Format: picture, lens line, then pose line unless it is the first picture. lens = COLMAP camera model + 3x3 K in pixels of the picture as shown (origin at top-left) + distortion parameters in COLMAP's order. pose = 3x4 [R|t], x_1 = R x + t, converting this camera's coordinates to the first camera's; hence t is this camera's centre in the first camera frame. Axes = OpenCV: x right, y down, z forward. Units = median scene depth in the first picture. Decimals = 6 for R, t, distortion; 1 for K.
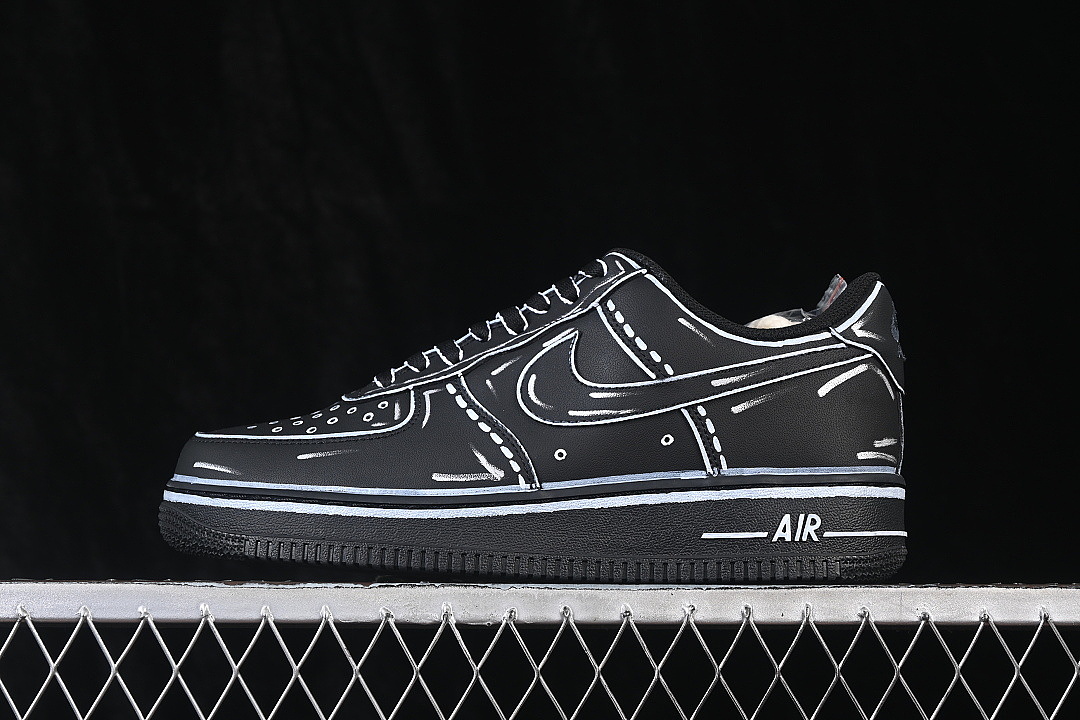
lens RADIAL K [[2401.5, 0, 539.0], [0, 2401.5, 359.1], [0, 0, 1]] dist [0.008750, 0.000000]
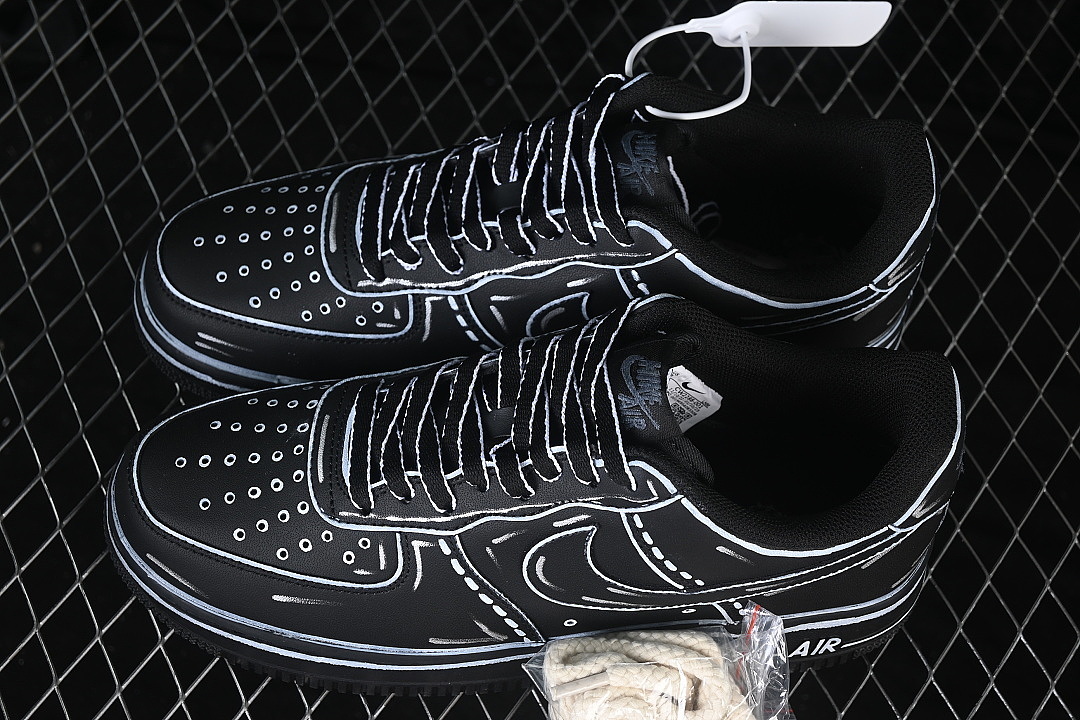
lens RADIAL K [[2401.5, 0, 540.5], [0, 2401.5, 359.1], [0, 0, 1]] dist [0.008750, 0.000000]
pose [[0.994444, -0.055190, 0.089640, -0.077476], [-0.057044, 0.433151, 0.899515, -0.812313], [-0.088472, -0.899630, 0.427596, 0.698840]]
